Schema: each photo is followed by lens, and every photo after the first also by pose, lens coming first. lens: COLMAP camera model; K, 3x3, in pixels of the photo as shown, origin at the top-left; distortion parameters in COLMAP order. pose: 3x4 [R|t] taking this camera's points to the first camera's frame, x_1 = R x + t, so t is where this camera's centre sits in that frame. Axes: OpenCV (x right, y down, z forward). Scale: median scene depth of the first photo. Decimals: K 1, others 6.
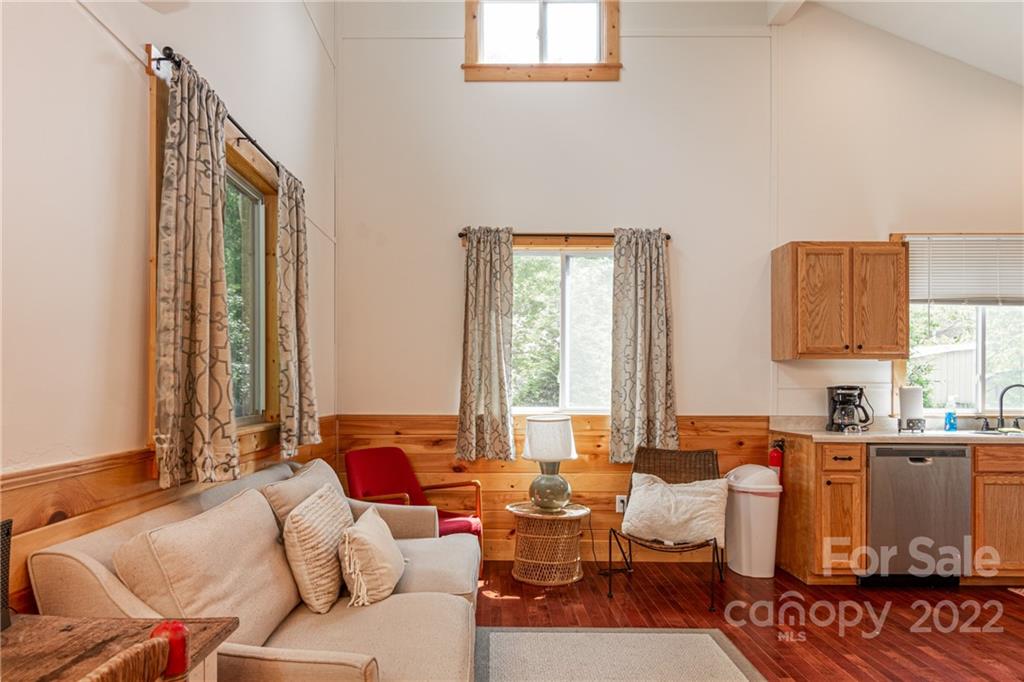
lens RADIAL K [[652.3, 0, 480.3], [0, 652.3, 381.9], [0, 0, 1]] dist [-0.004202, -0.005241]
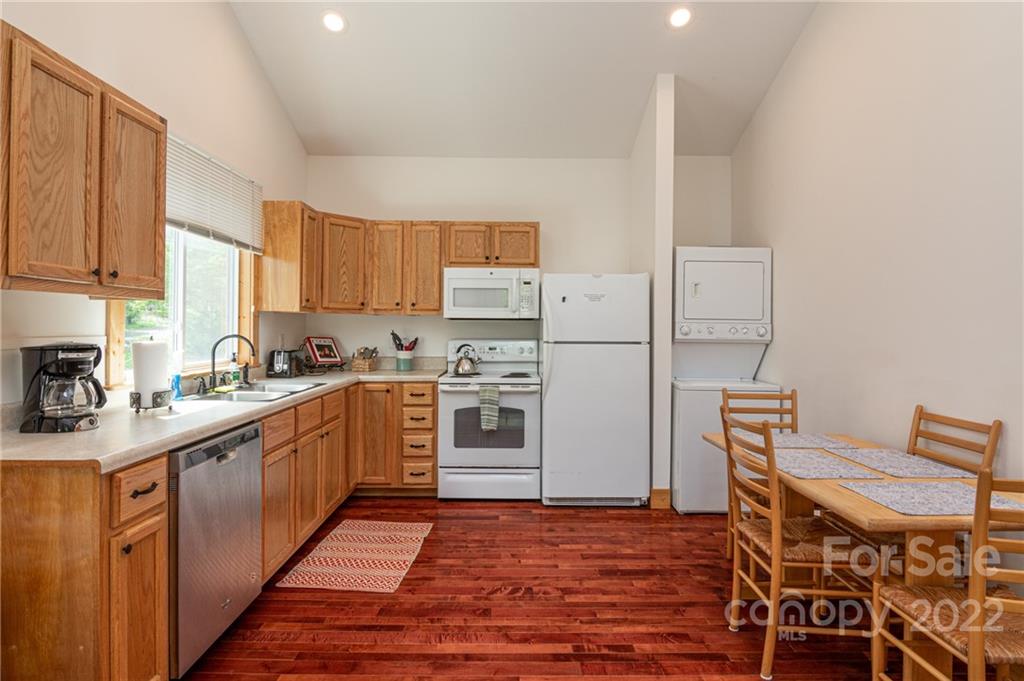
lens RADIAL K [[531.2, 0, 512.8], [0, 531.2, 323.3], [0, 0, 1]] dist [0.001834, -0.013435]
pose [[-0.023310, -0.001640, 0.999727, 0.118409], [-0.014982, 0.999887, 0.001291, -0.017036], [-0.999616, -0.014947, -0.023332, 0.646203]]
